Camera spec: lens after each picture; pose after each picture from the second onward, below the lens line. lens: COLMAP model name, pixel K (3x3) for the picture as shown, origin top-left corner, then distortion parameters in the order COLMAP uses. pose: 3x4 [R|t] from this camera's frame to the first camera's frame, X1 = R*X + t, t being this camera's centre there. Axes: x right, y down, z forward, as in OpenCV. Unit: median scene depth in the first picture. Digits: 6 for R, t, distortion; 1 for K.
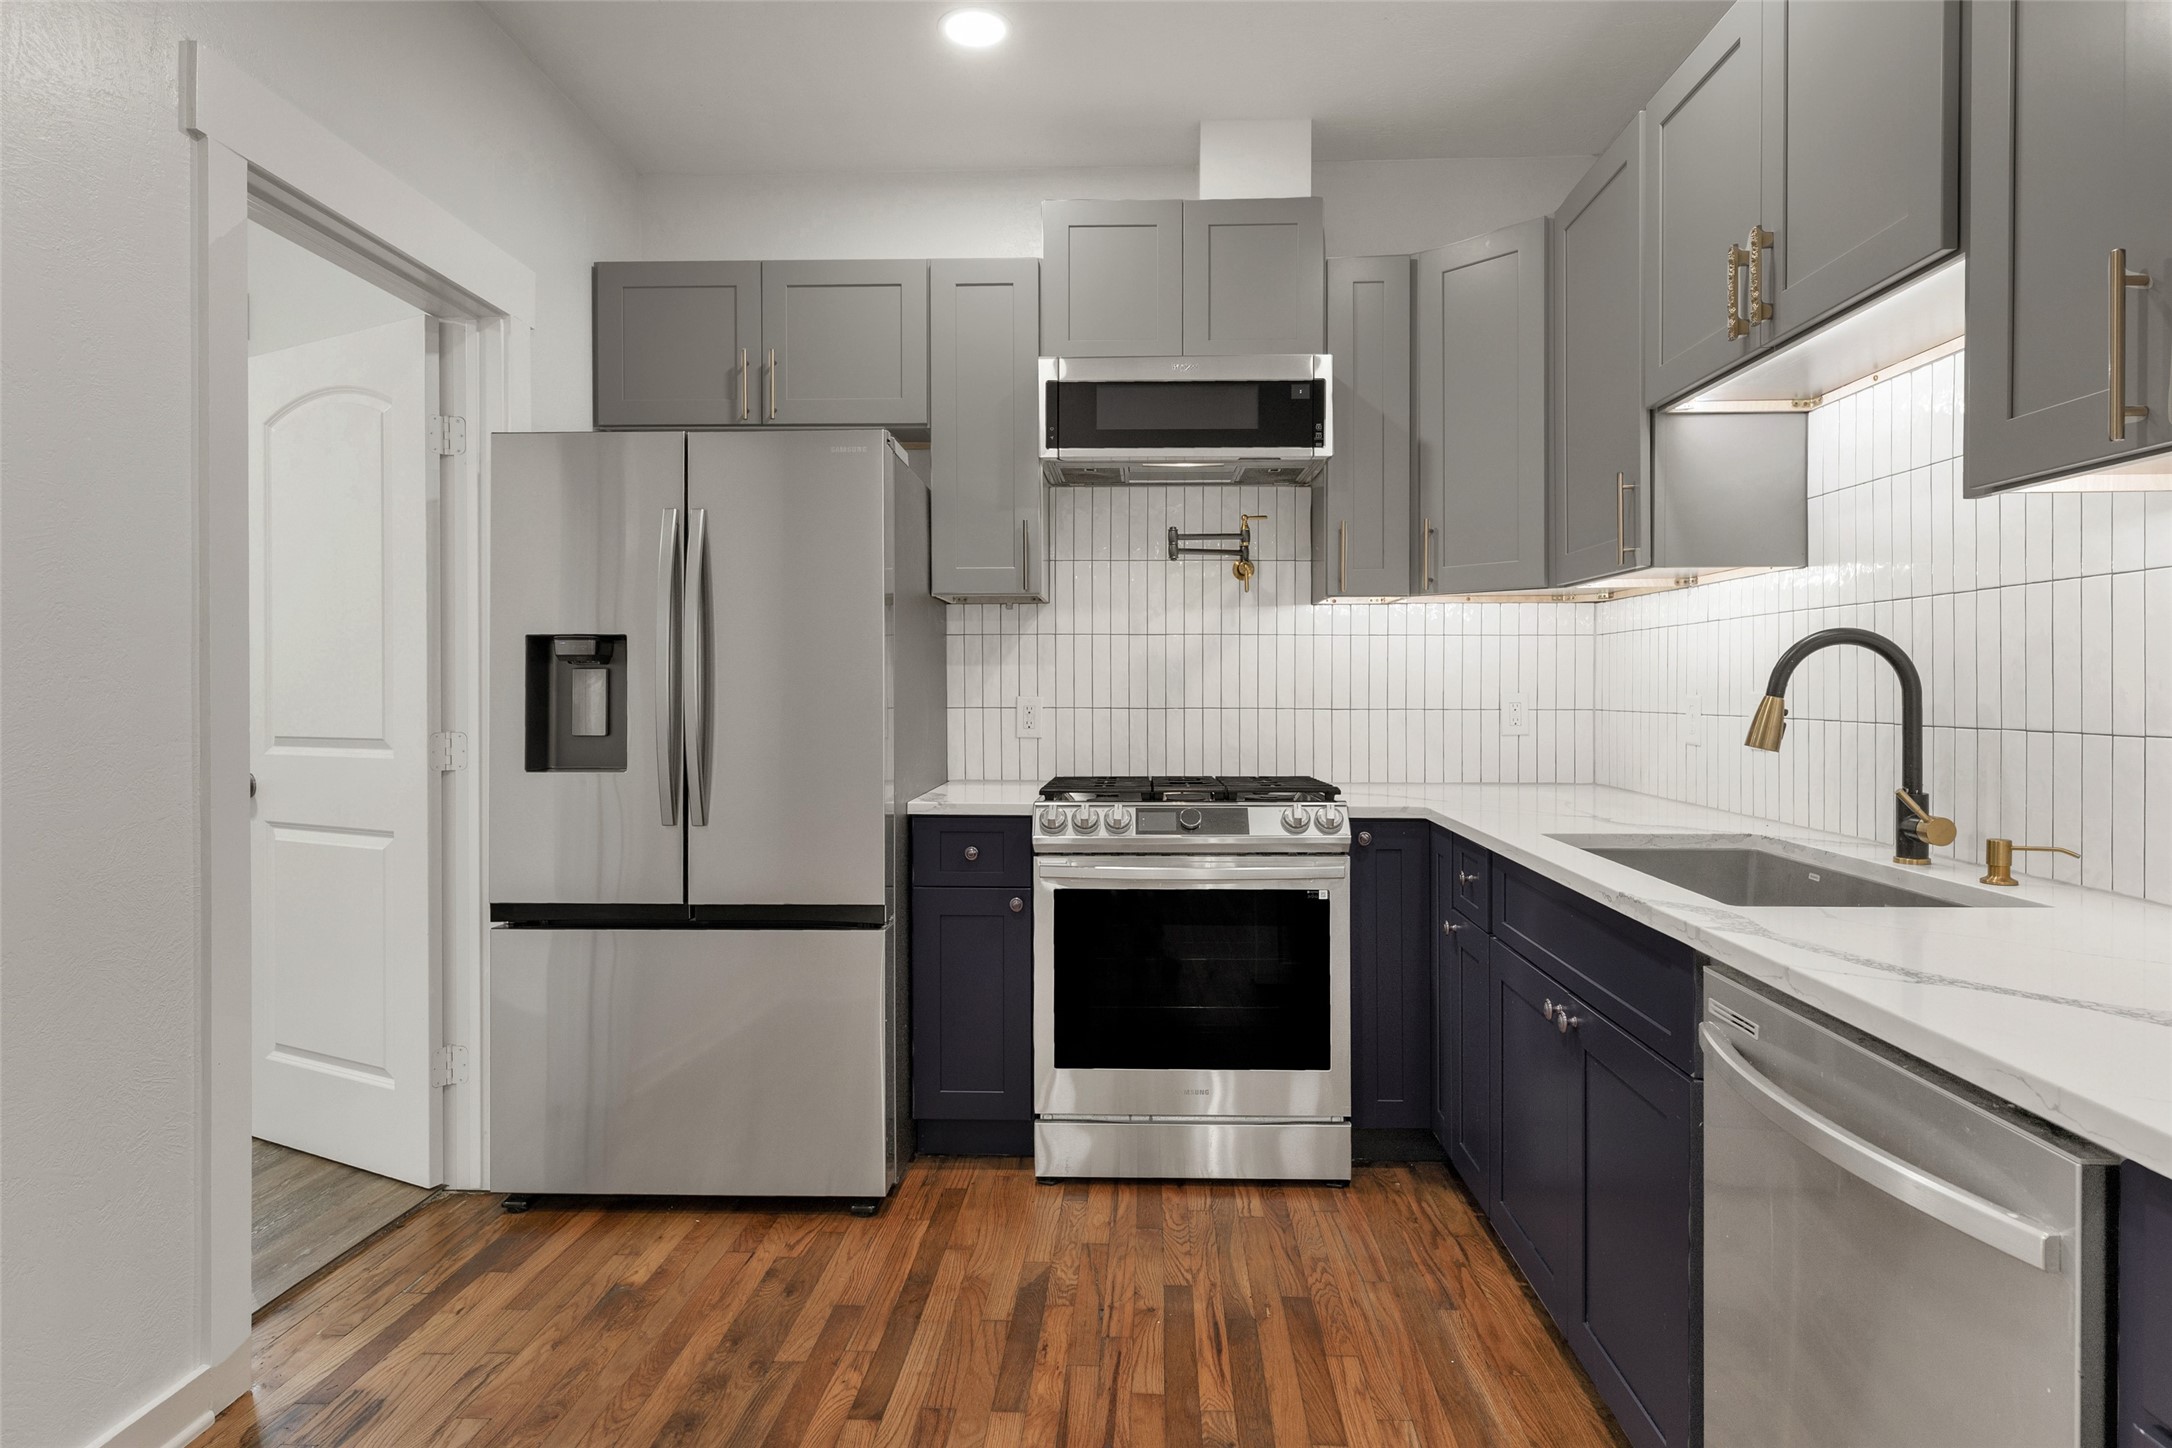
lens RADIAL K [[1269.3, 0, 1087.9], [0, 1269.3, 693.2], [0, 0, 1]] dist [-0.004048, -0.000217]
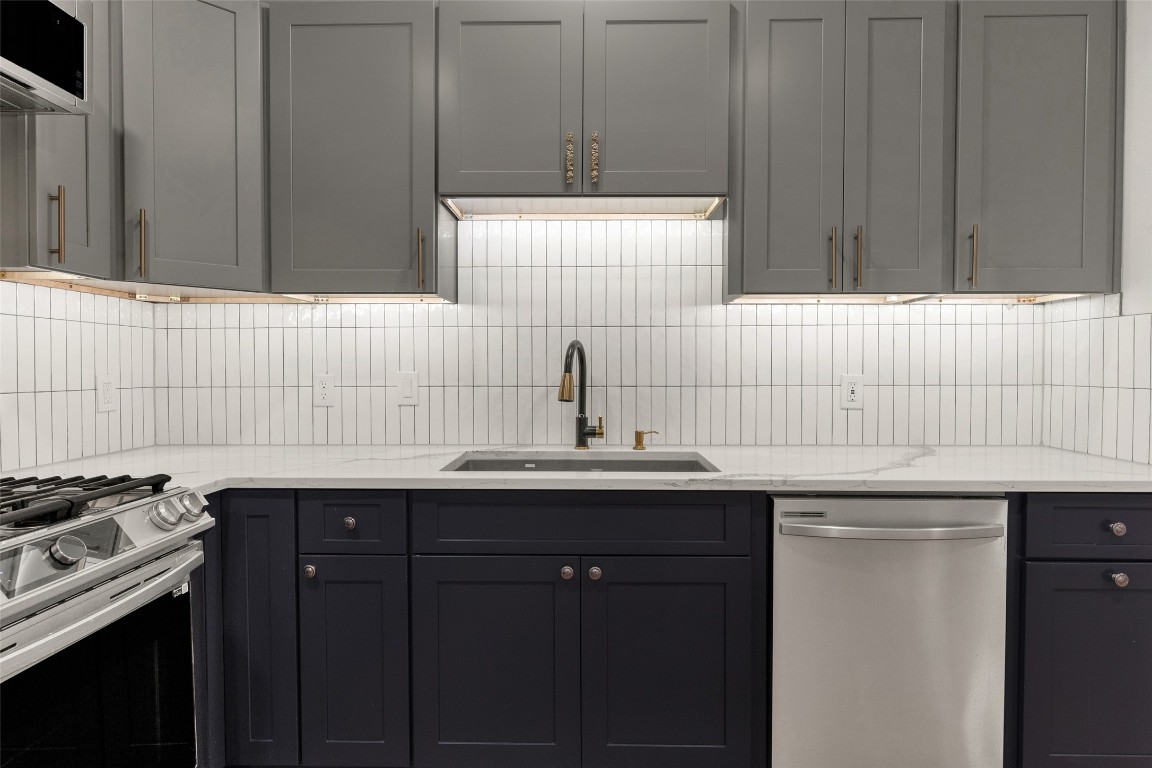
lens RADIAL K [[629.4, 0, 552.6], [0, 629.4, 377.3], [0, 0, 1]] dist [-0.000247, 0.000281]
pose [[-0.041442, -0.013408, 0.999051, -0.295867], [0.007016, 0.999881, 0.013710, -0.003278], [-0.999116, 0.007578, -0.041343, 0.747994]]
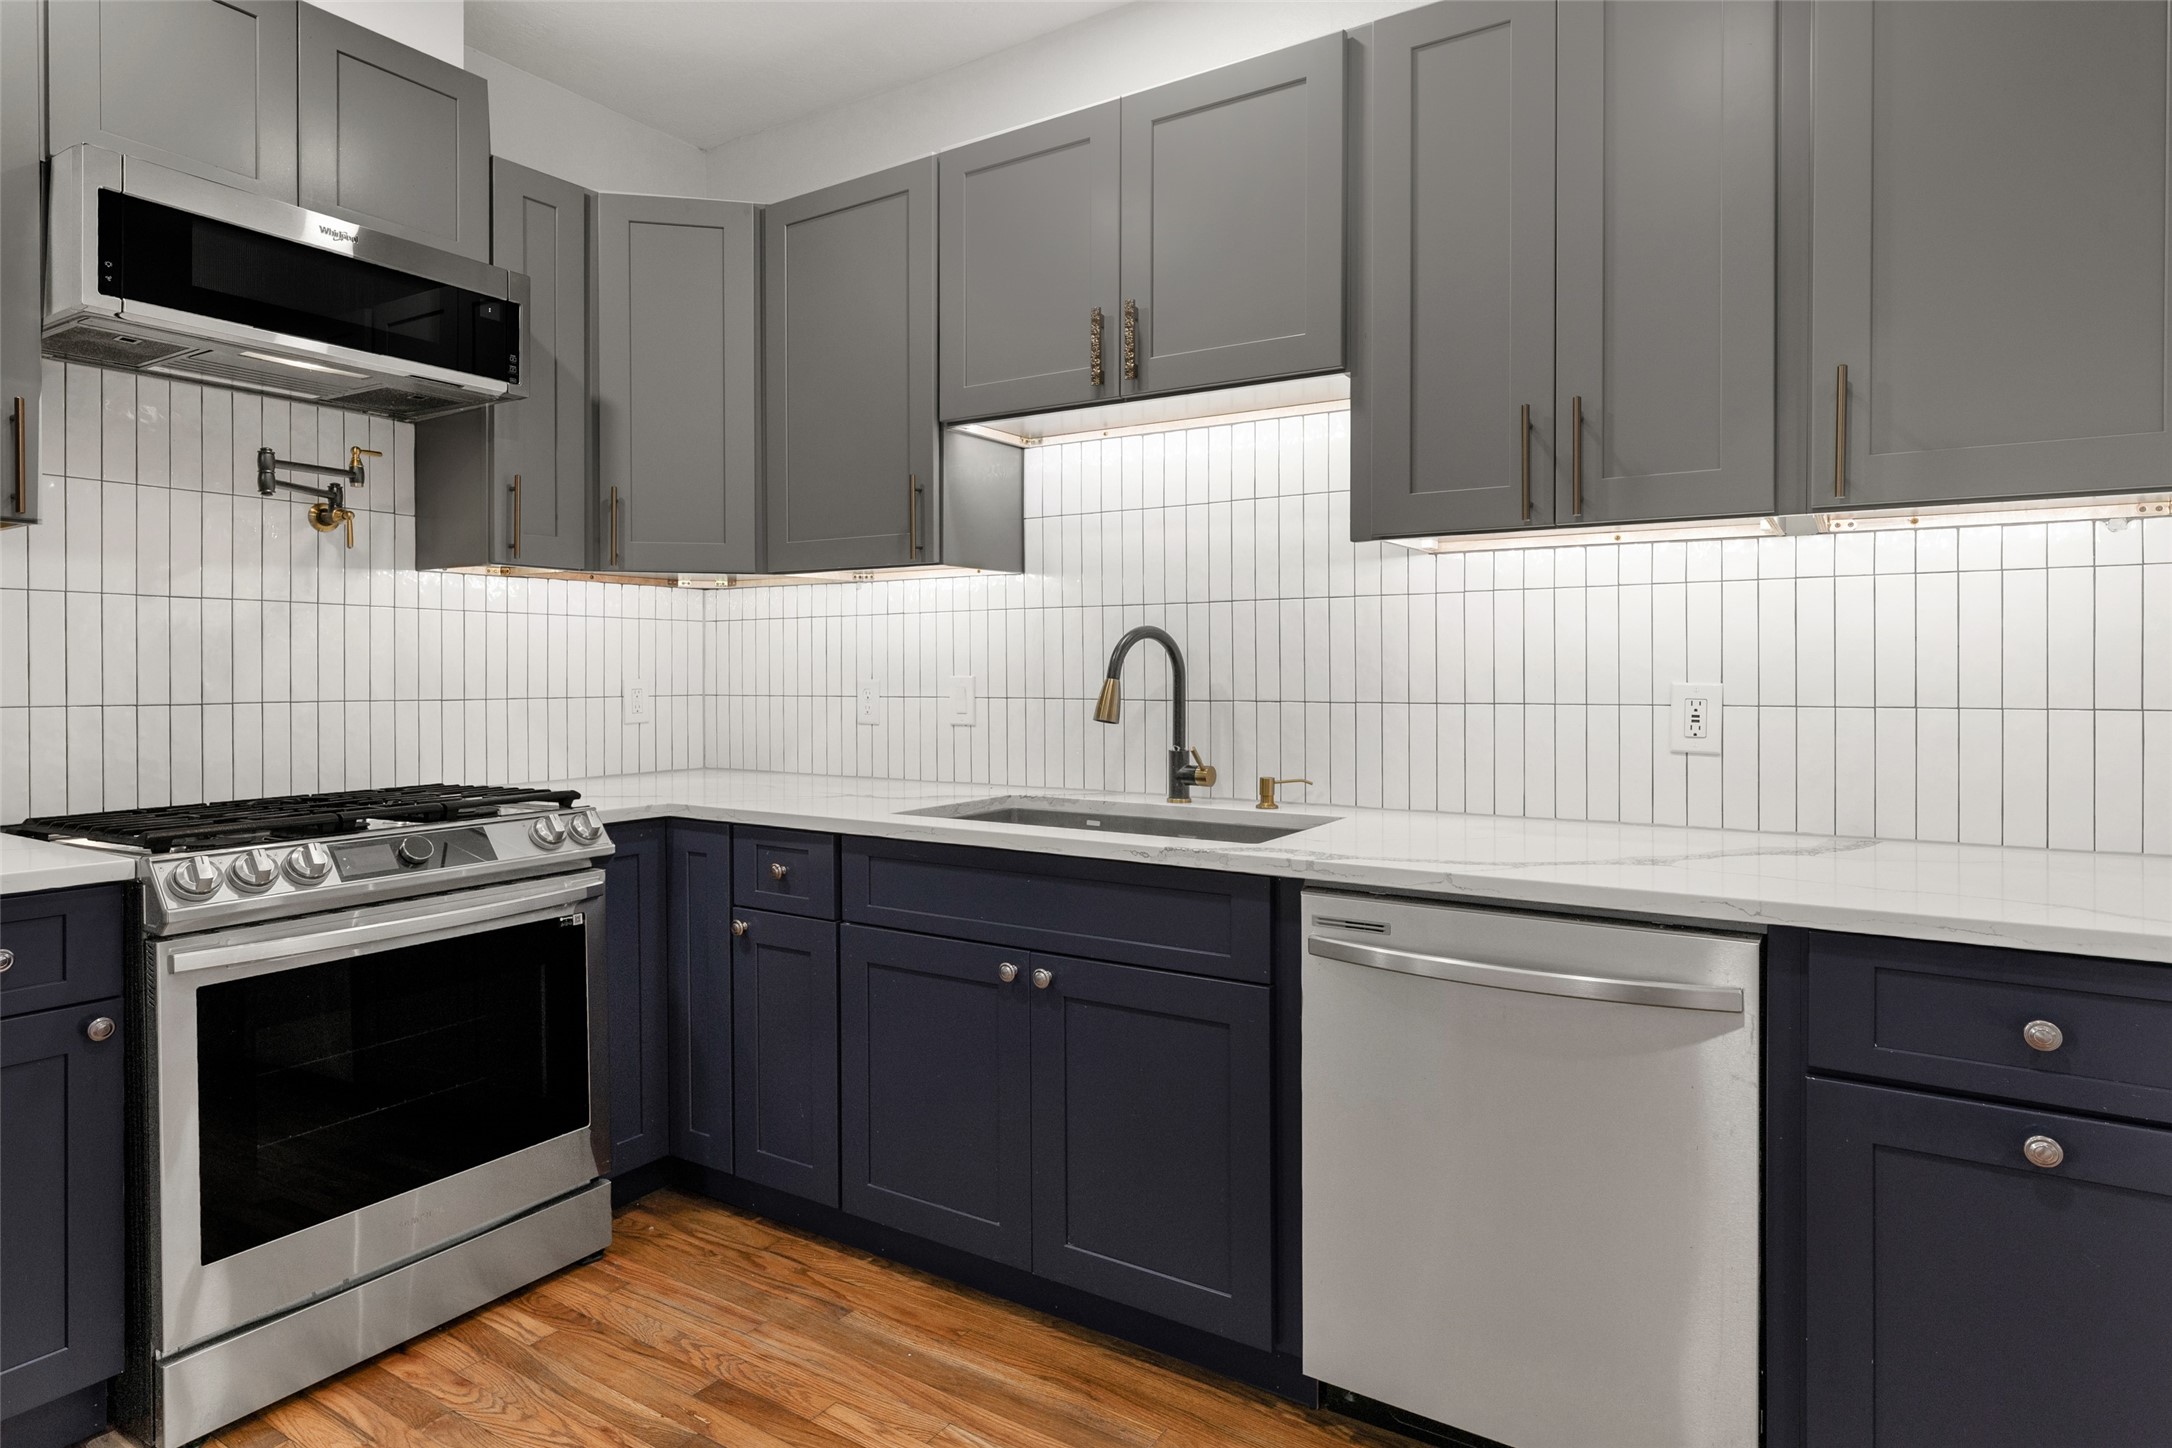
lens RADIAL K [[1209.5, 0, 1084.5], [0, 1209.5, 670.7], [0, 0, 1]] dist [0.002432, -0.000050]
pose [[0.484825, 0.000268, 0.874611, -0.355931], [0.006741, 0.999969, -0.004043, -0.000559], [-0.874585, 0.007856, 0.484808, 0.317181]]
